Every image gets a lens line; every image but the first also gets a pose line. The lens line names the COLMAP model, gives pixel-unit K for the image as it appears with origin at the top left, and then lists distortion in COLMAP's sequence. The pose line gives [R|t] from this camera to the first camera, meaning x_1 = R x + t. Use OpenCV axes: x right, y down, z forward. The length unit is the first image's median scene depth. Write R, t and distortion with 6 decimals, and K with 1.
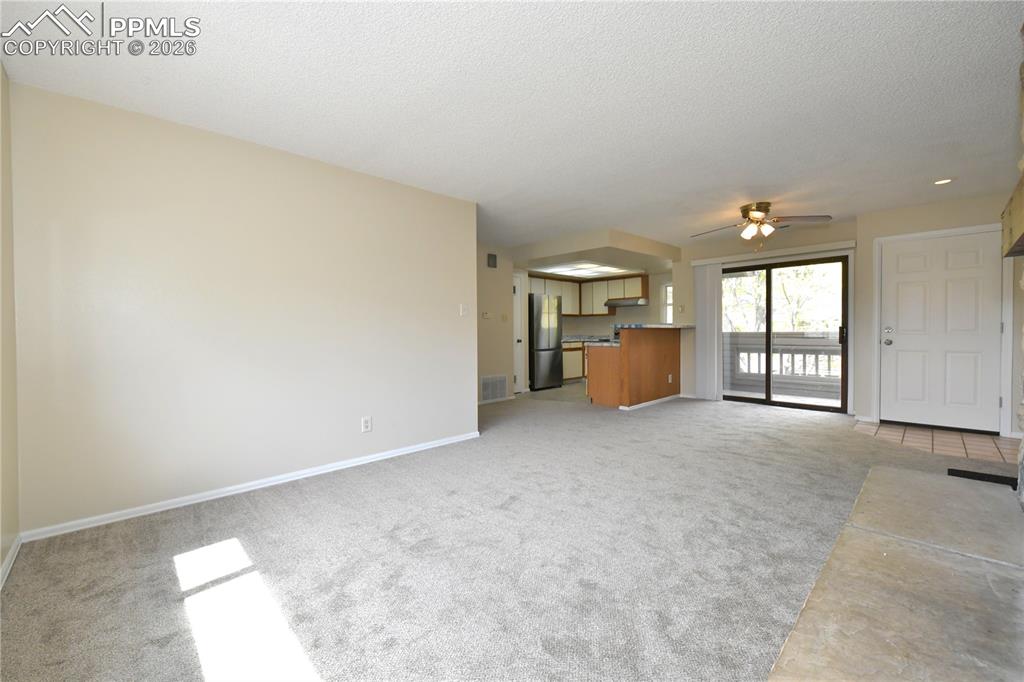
lens RADIAL K [[413.6, 0, 510.4], [0, 413.6, 339.4], [0, 0, 1]] dist [-0.009301, -0.000972]
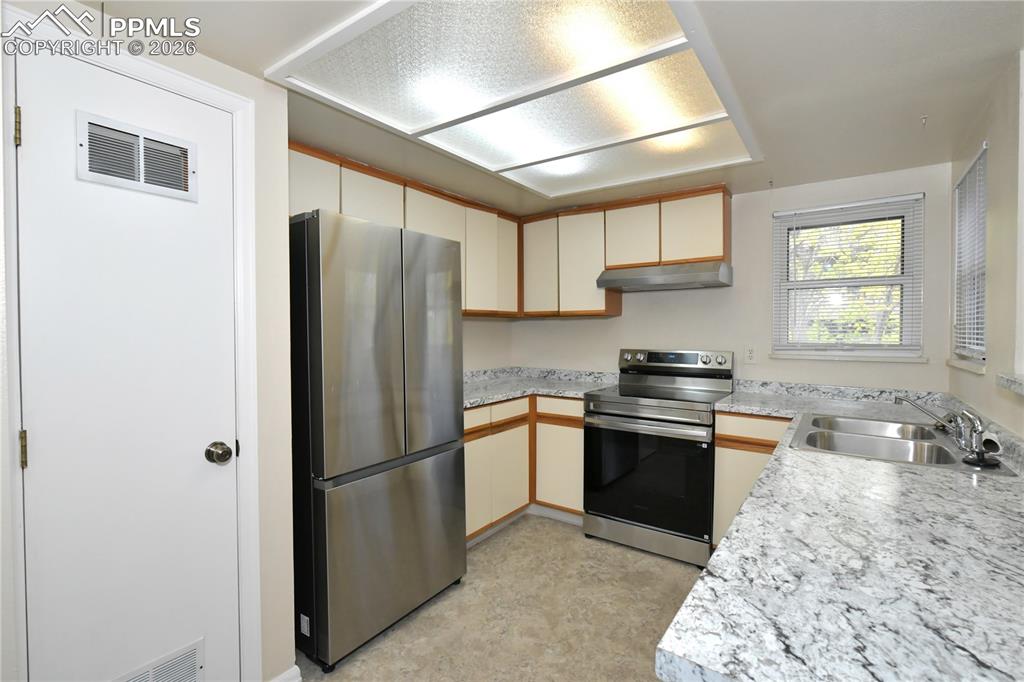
lens RADIAL K [[469.9, 0, 512.0], [0, 469.9, 341.0], [0, 0, 1]] dist [0.001488, -0.000644]
pose [[0.982206, 0.000619, 0.187807, 0.123541], [-0.001465, 0.999989, 0.004365, -0.053224], [-0.187802, -0.004563, 0.982196, 0.866480]]
